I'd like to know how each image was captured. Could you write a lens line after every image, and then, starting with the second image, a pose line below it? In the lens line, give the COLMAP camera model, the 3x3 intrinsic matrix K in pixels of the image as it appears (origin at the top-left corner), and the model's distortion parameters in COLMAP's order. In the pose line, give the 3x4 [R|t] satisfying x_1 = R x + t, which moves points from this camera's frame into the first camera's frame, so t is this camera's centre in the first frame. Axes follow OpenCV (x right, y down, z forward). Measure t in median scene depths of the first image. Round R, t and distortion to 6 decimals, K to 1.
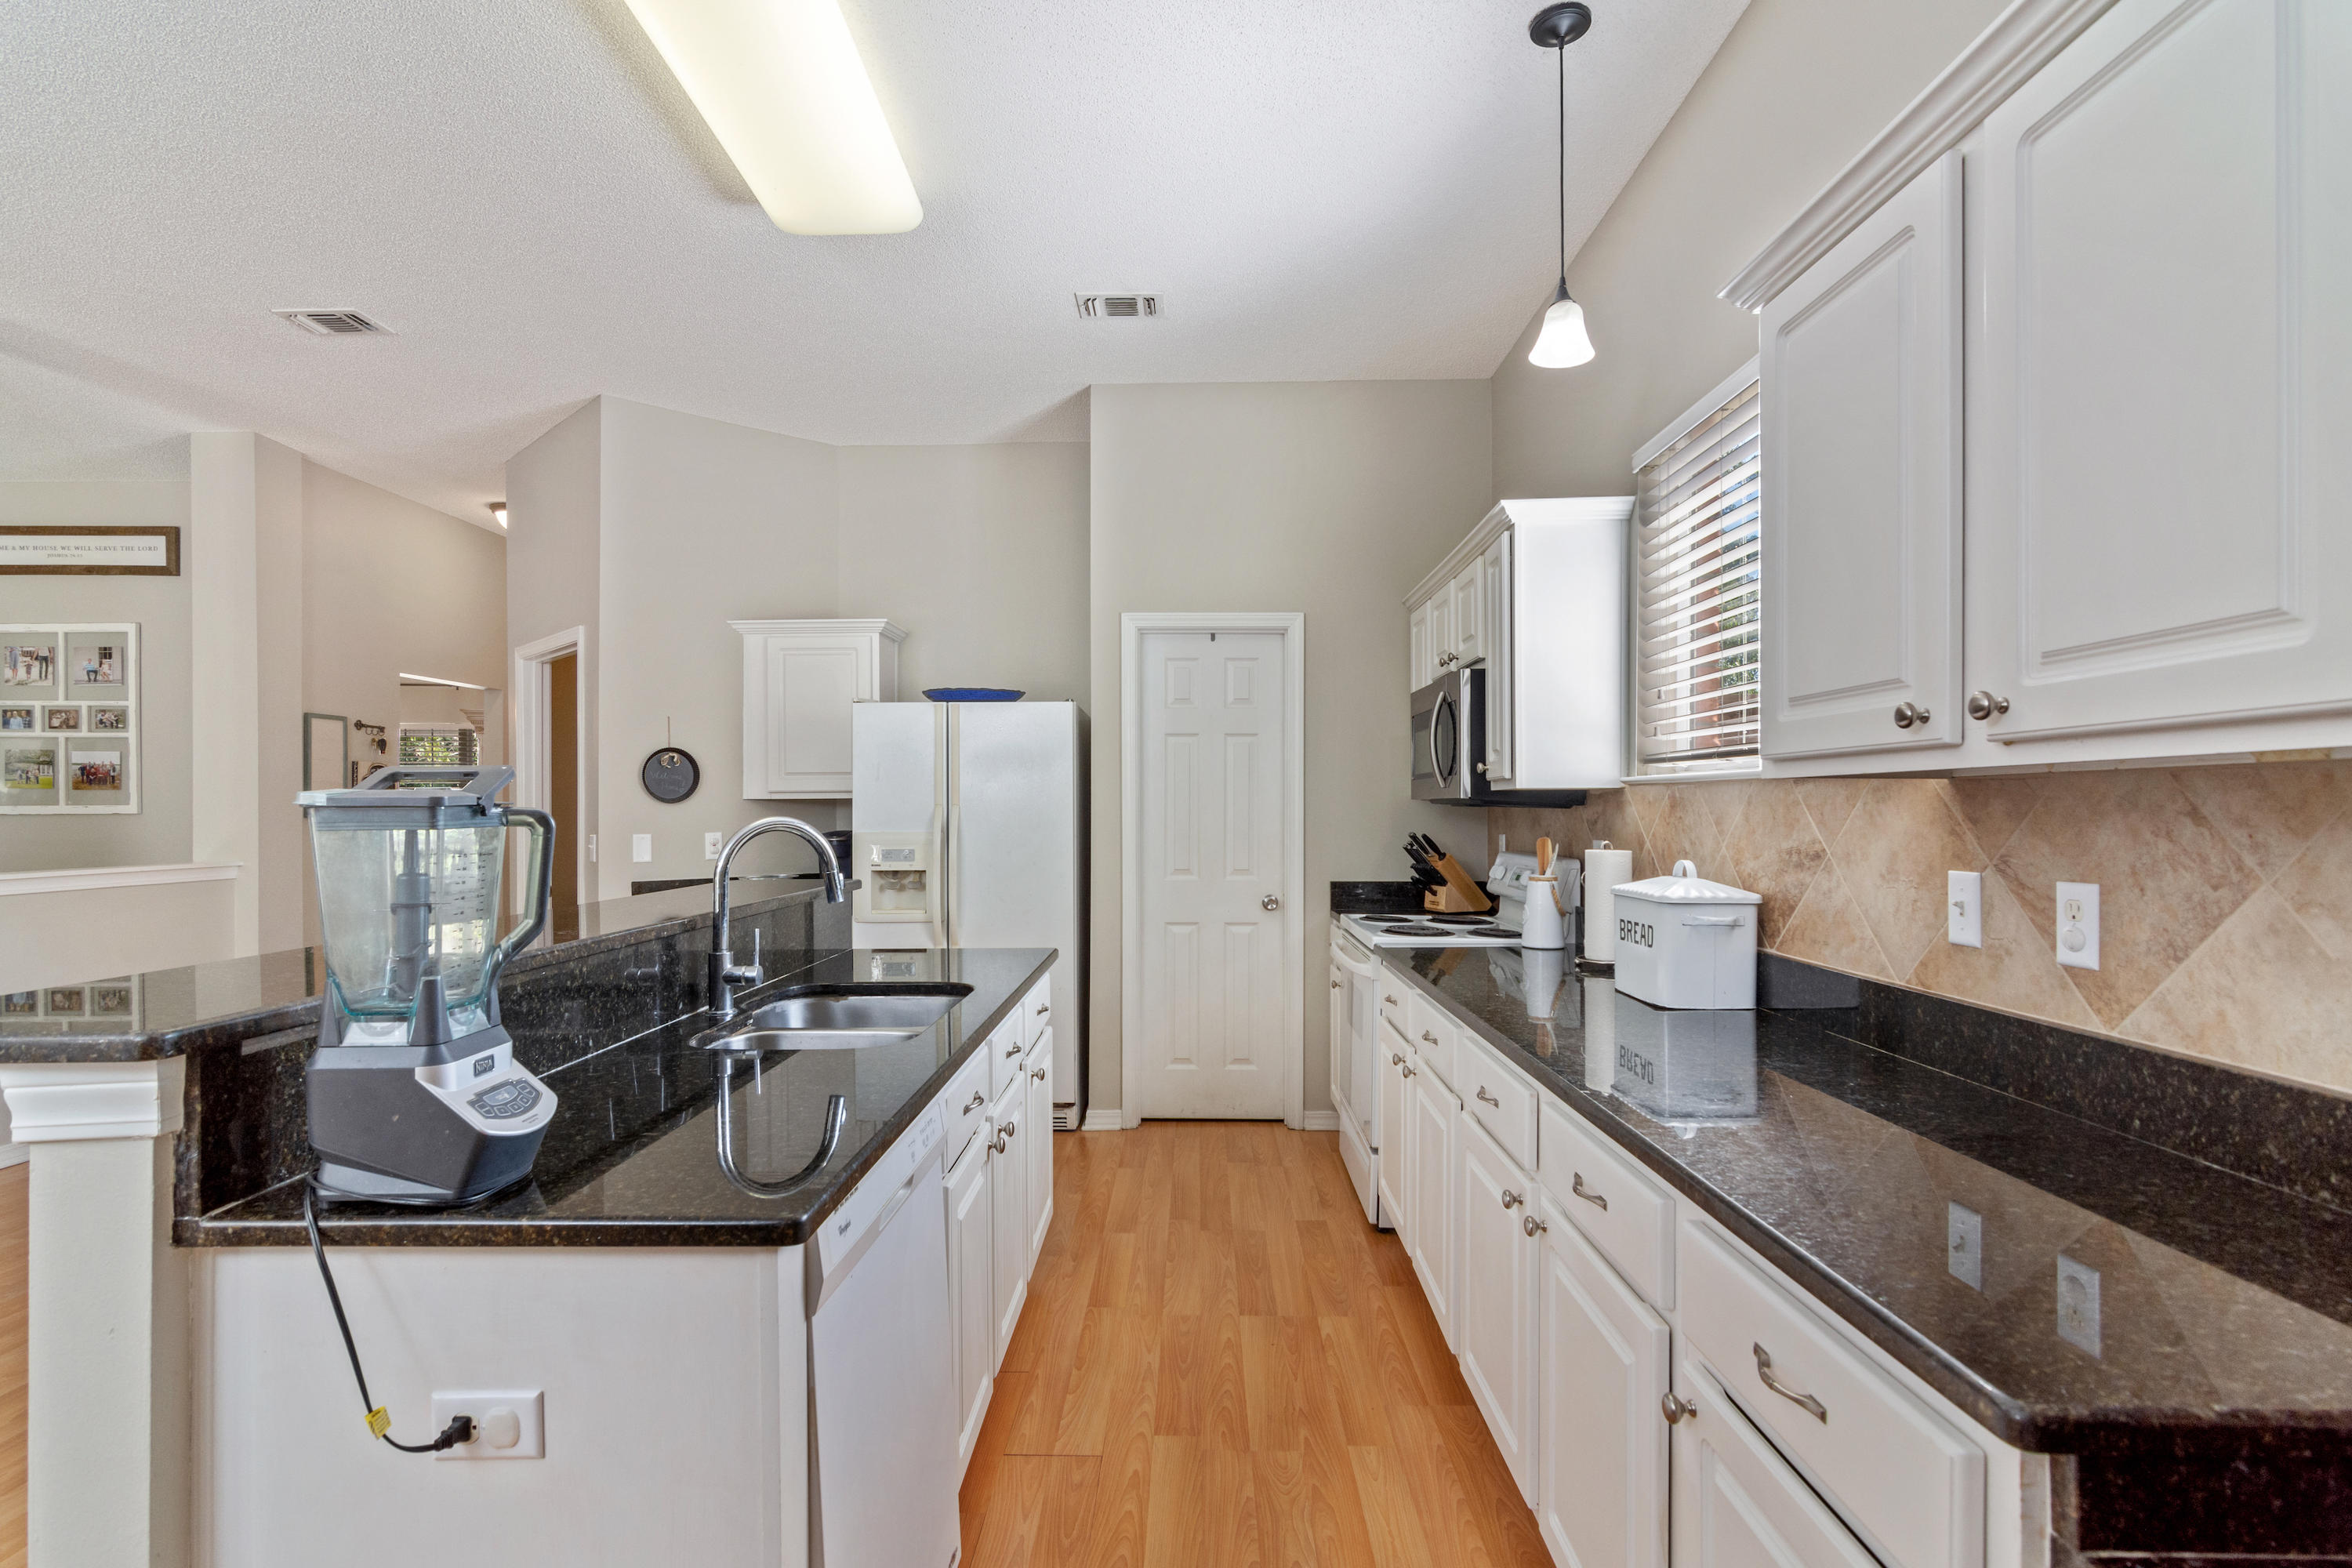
lens RADIAL K [[1138.5, 0, 1158.7], [0, 1138.5, 796.9], [0, 0, 1]] dist [-0.004051, -0.003422]
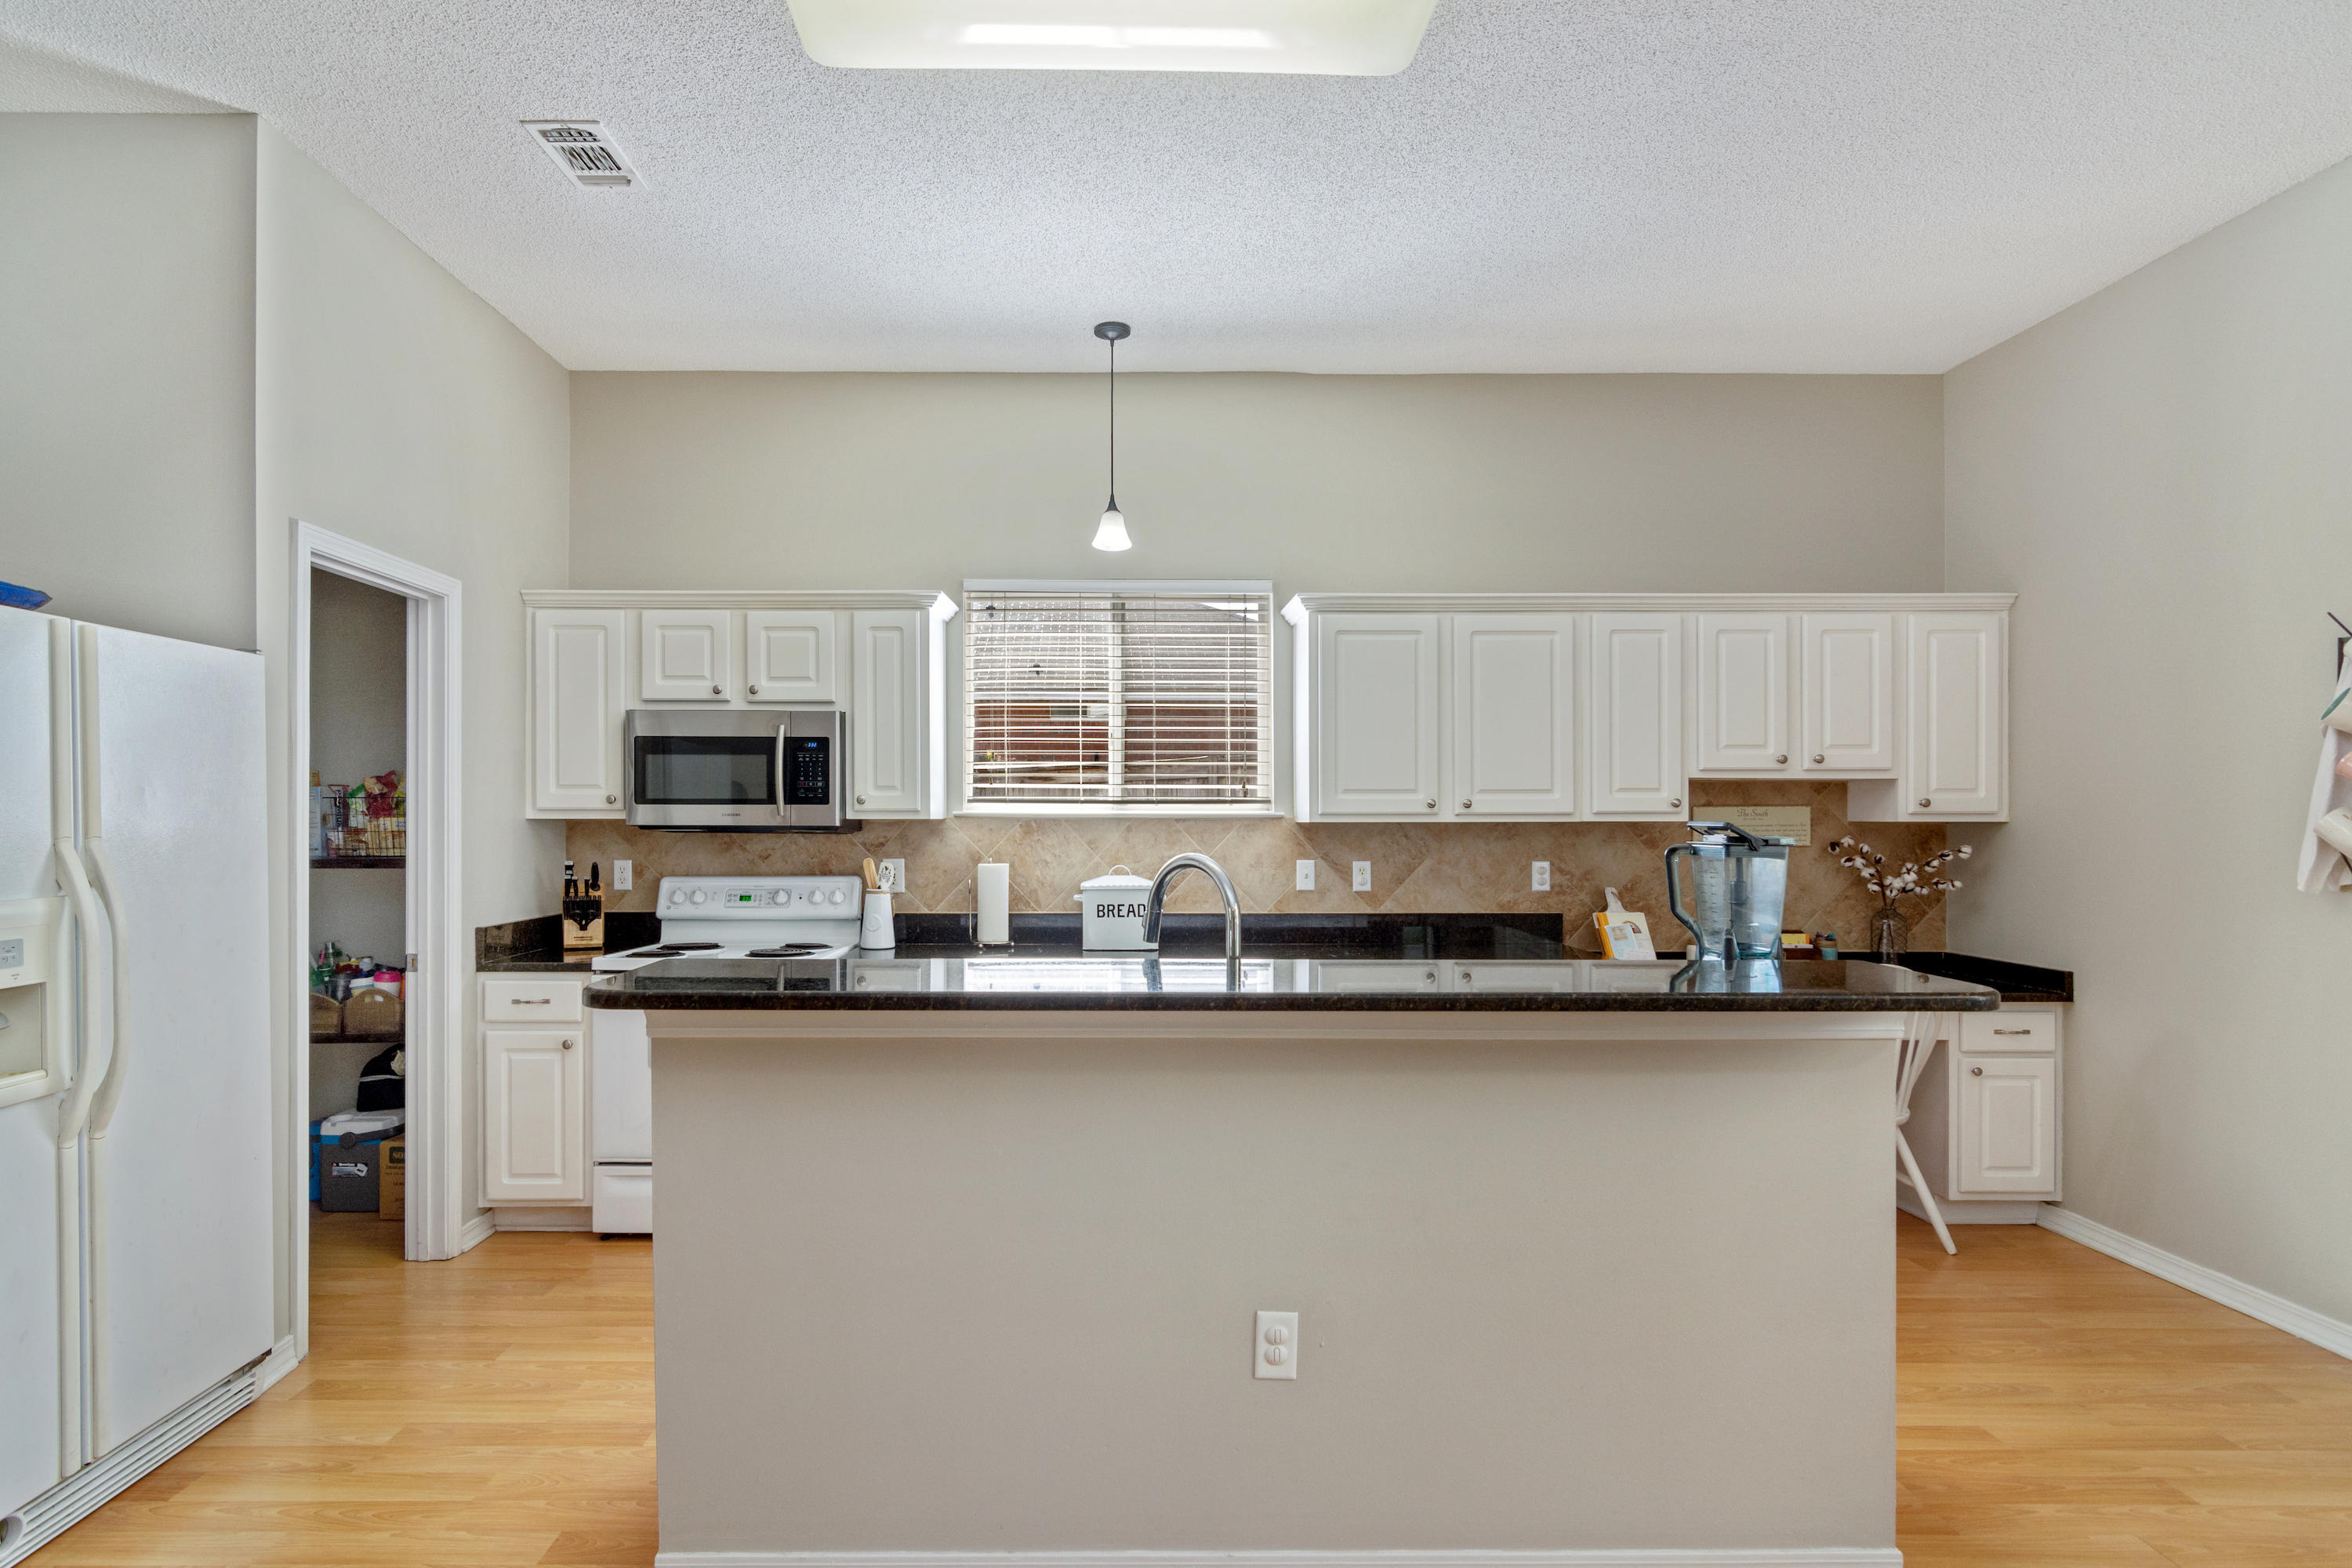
lens RADIAL K [[1138.5, 0, 1126.8], [0, 1138.5, 823.4], [0, 0, 1]] dist [-0.004051, -0.003422]
pose [[-0.014562, -0.004525, 0.999884, -1.999355], [-0.009003, 0.999950, 0.004394, -0.024836], [-0.999853, -0.008938, -0.014602, 1.624581]]
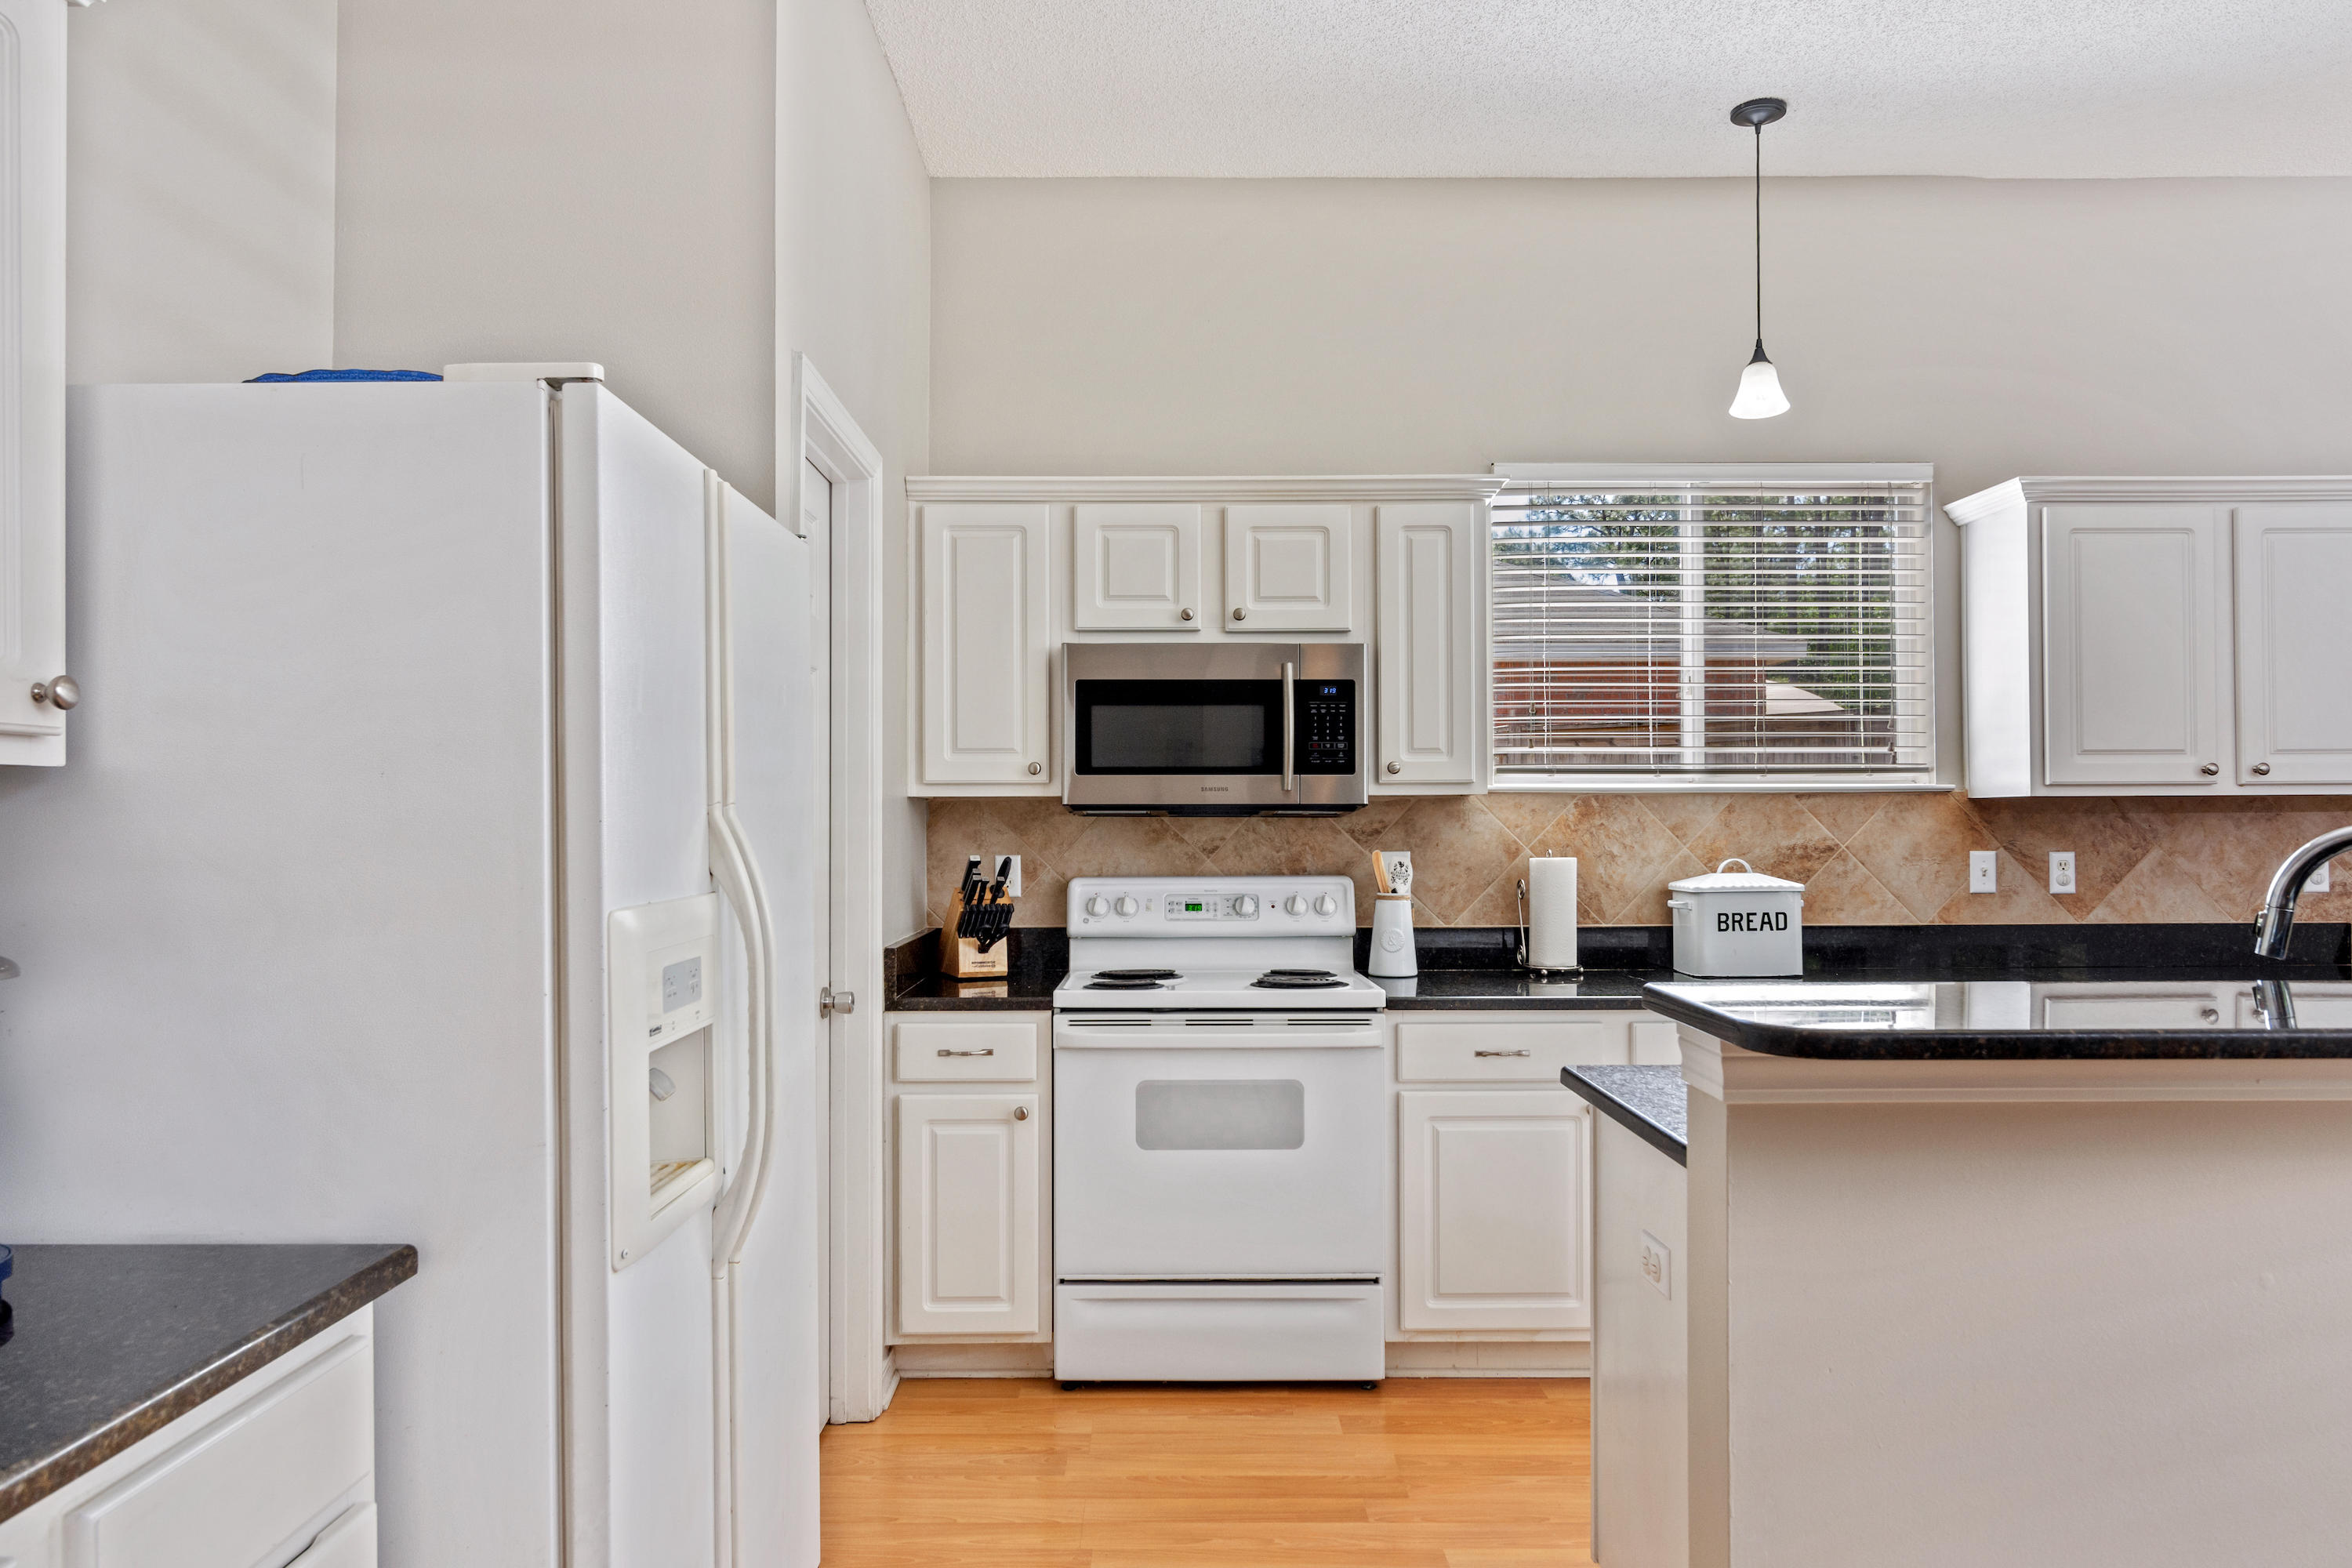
lens RADIAL K [[1477.2, 0, 1188.1], [0, 1477.2, 802.3], [0, 0, 1]] dist [-0.001081, 0.008875]
pose [[-0.016774, 0.008437, 0.999824, -1.789559], [-0.005152, 0.999950, -0.008524, 0.018230], [-0.999846, -0.005294, -0.016730, 2.597897]]
